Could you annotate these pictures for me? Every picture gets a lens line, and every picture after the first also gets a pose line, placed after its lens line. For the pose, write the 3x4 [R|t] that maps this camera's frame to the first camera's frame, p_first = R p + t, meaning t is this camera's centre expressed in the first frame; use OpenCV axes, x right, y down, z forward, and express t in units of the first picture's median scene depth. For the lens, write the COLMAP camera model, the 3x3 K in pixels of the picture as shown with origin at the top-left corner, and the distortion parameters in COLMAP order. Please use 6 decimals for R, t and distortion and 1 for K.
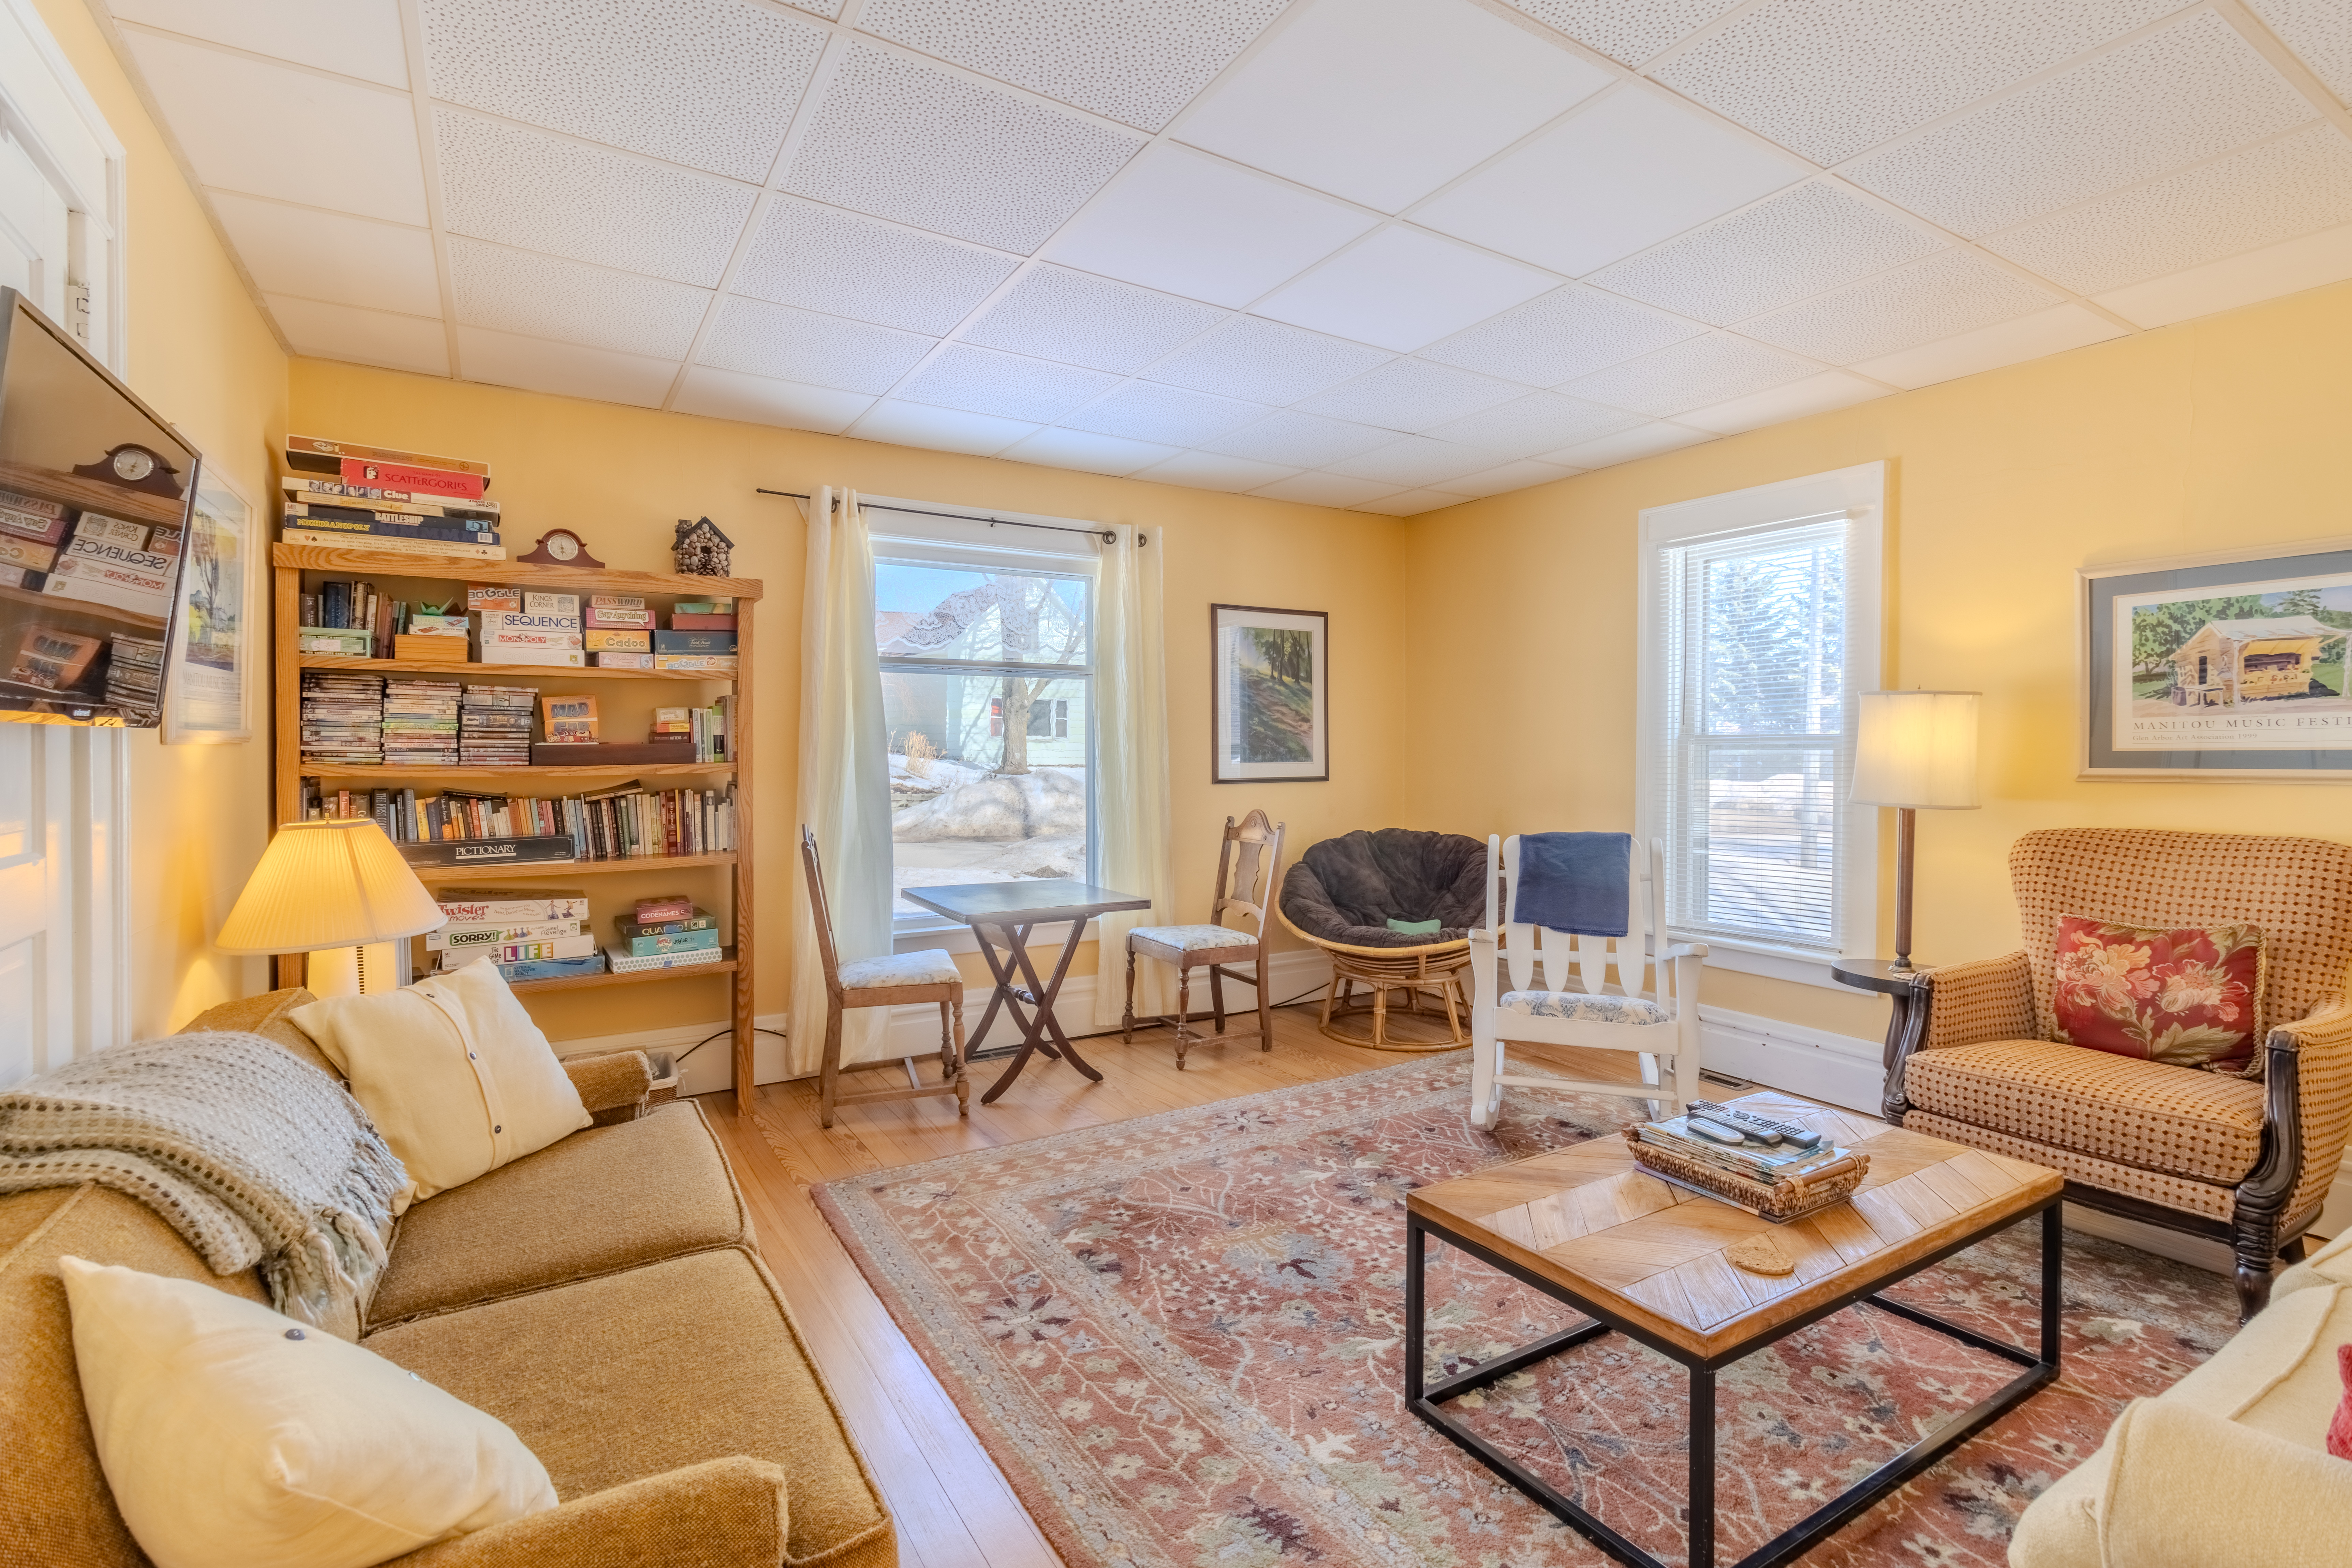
lens RADIAL K [[1095.5, 0, 1180.6], [0, 1095.5, 768.1], [0, 0, 1]] dist [0.001809, 0.000332]
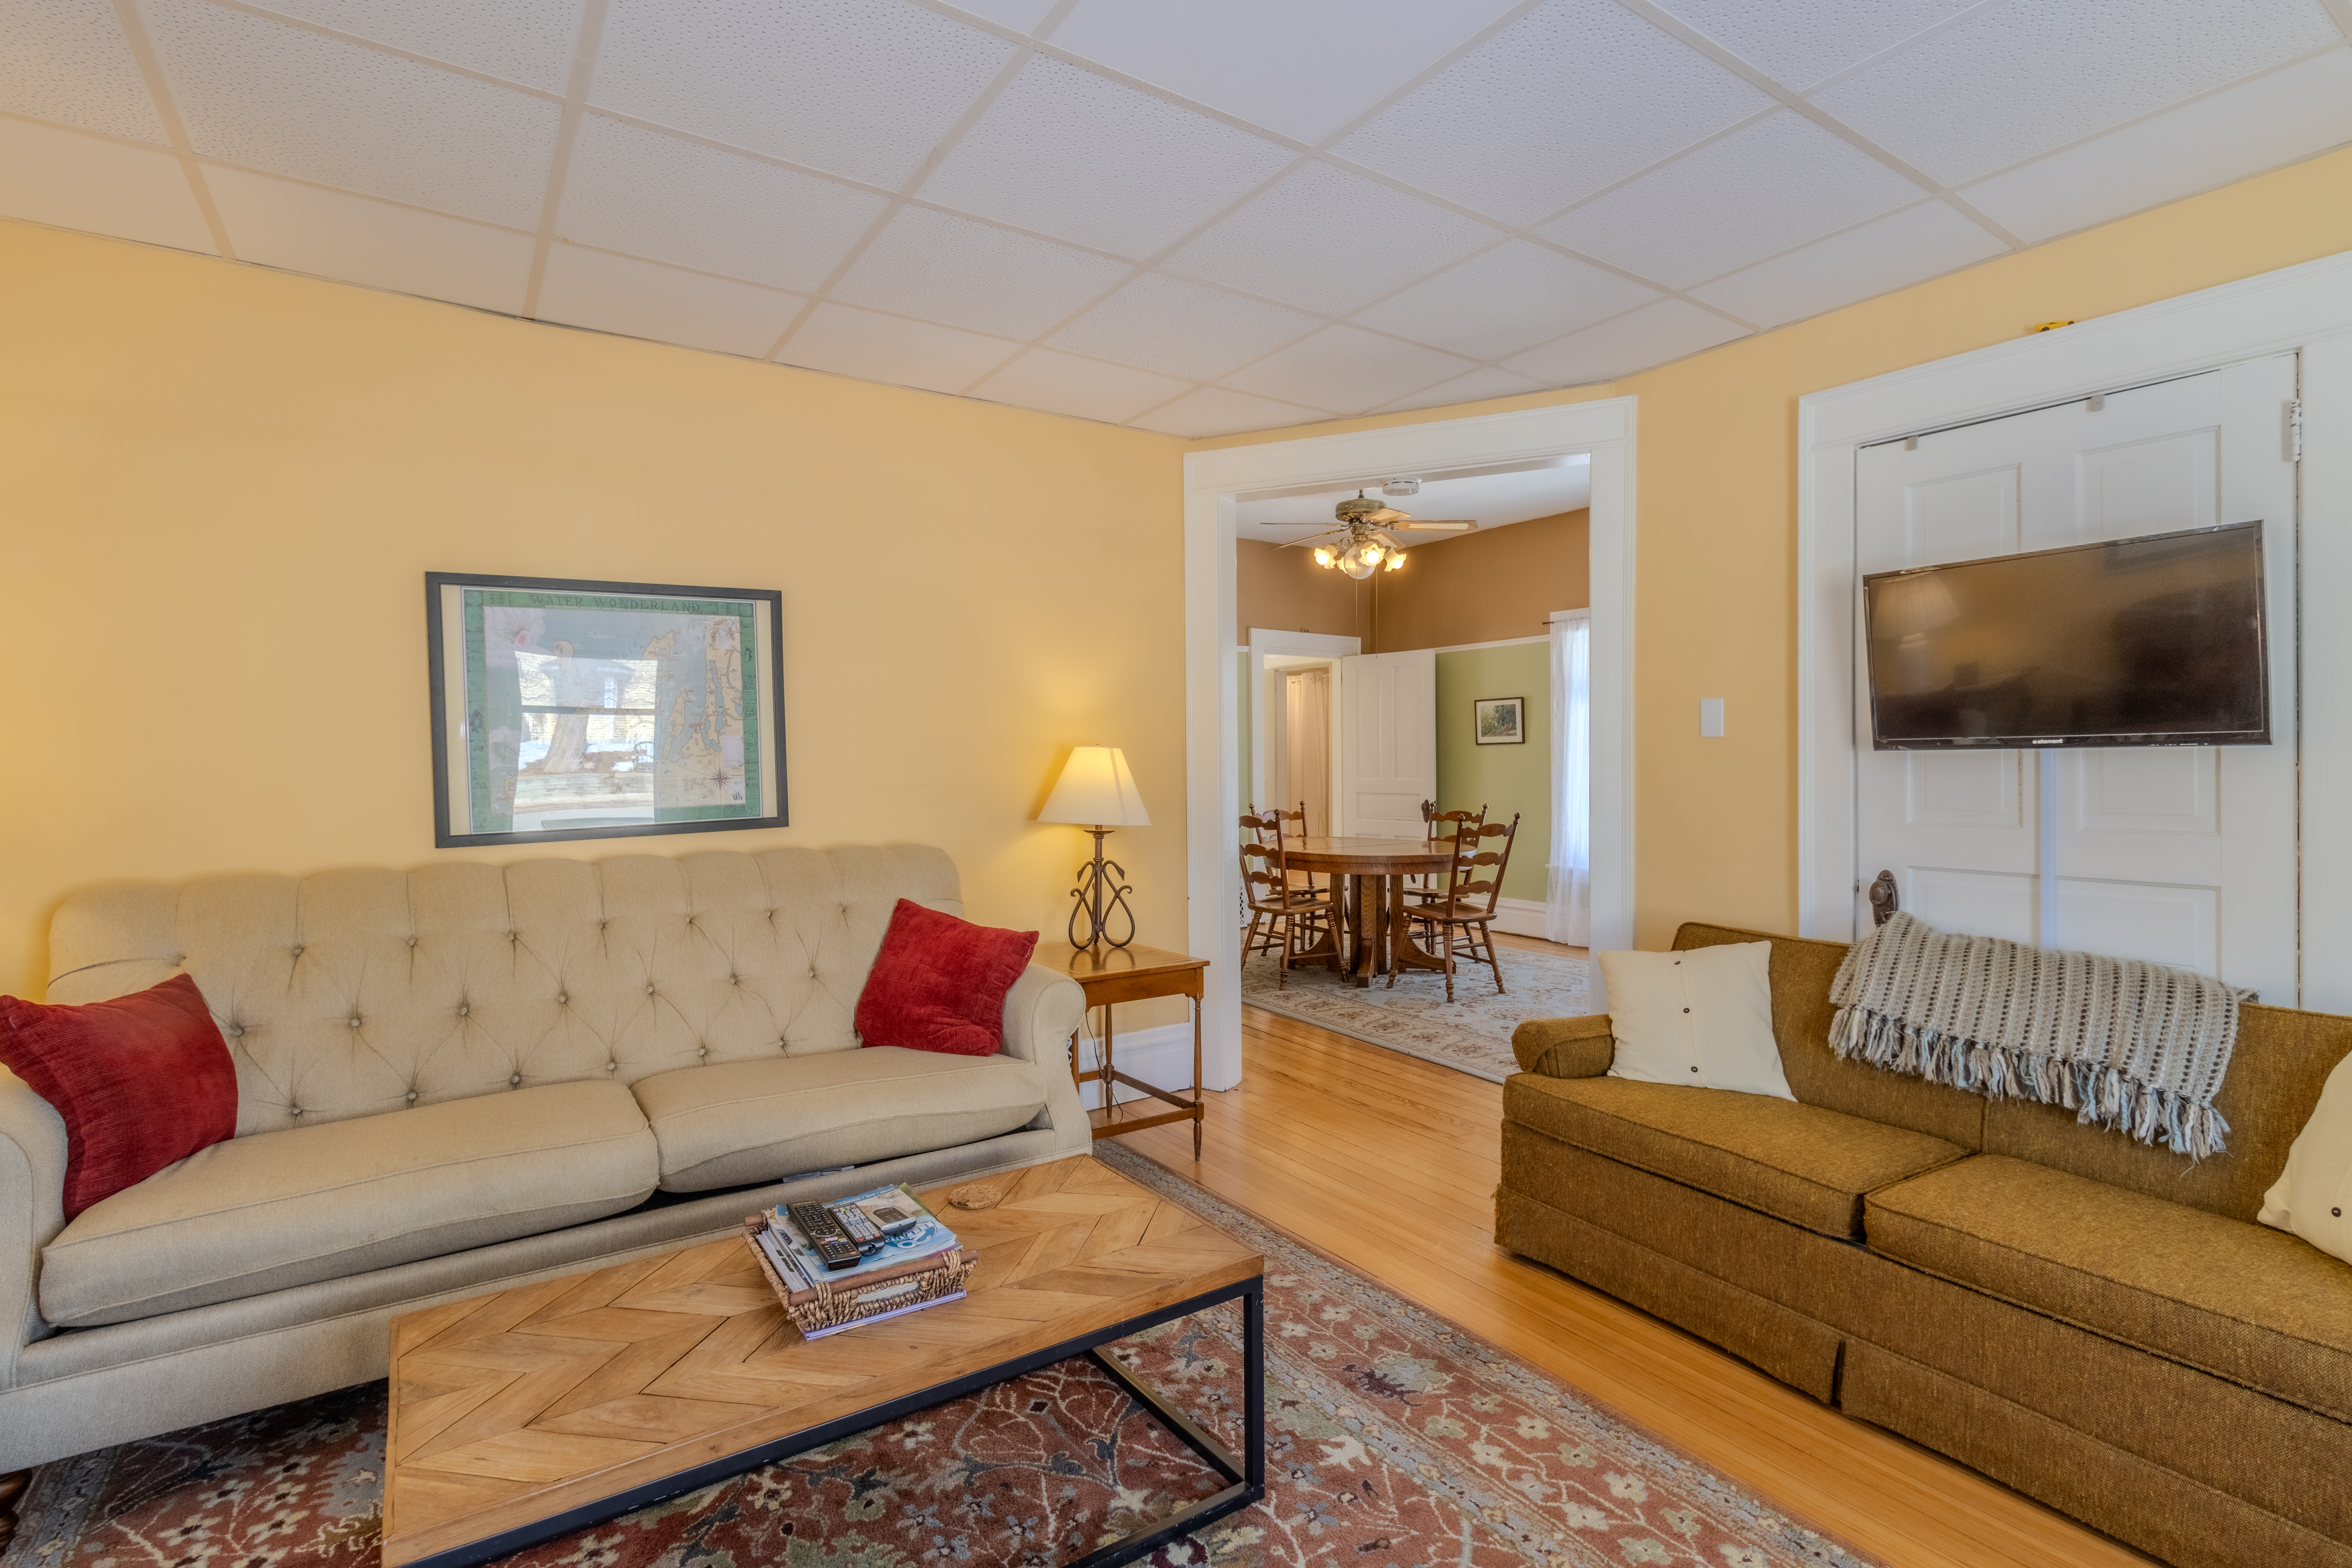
lens RADIAL K [[1109.3, 0, 1183.3], [0, 1109.3, 768.3], [0, 0, 1]] dist [0.002572, 0.000641]
pose [[-0.999017, -0.001904, -0.044279, 0.183701], [-0.002552, 0.999890, 0.014591, -0.012781], [0.044246, 0.014690, -0.998913, 1.114982]]
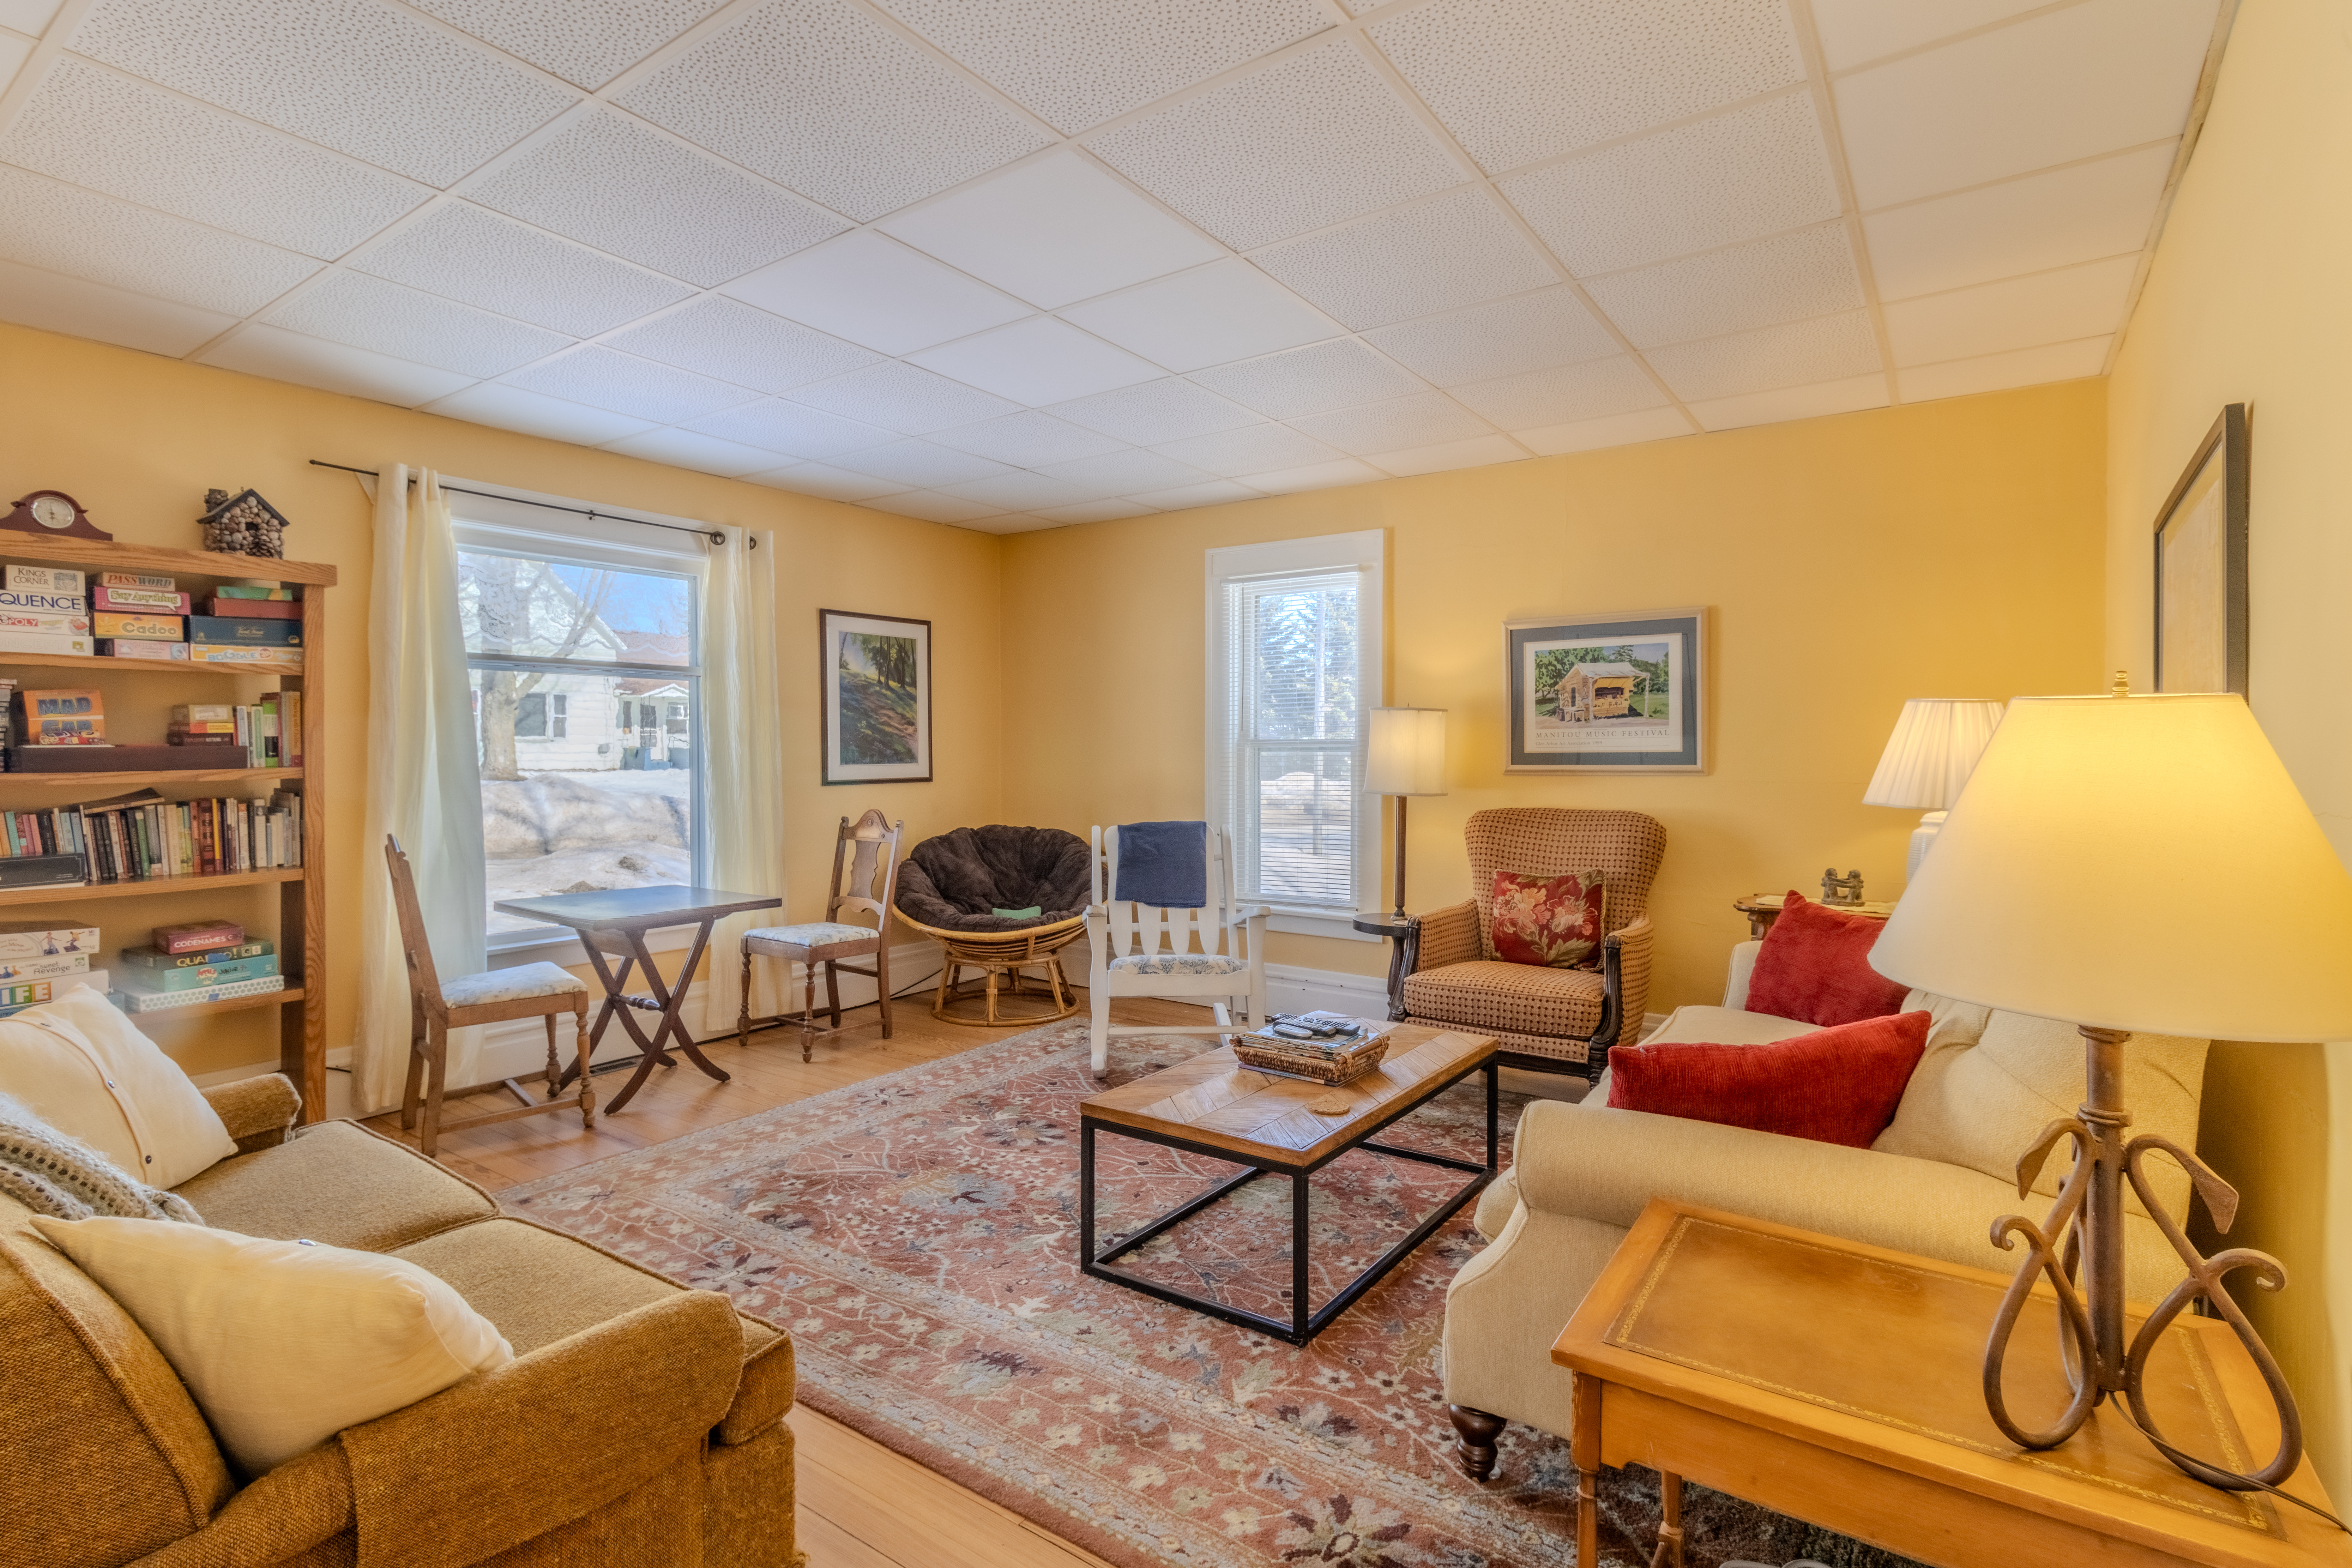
lens RADIAL K [[1135.3, 0, 1180.1], [0, 1135.3, 768.7], [0, 0, 1]] dist [0.001495, 0.000580]
pose [[0.918647, -0.006712, 0.395022, -0.120570], [0.007147, 0.999974, 0.000372, 0.001045], [-0.395014, 0.002482, 0.918672, -0.149099]]
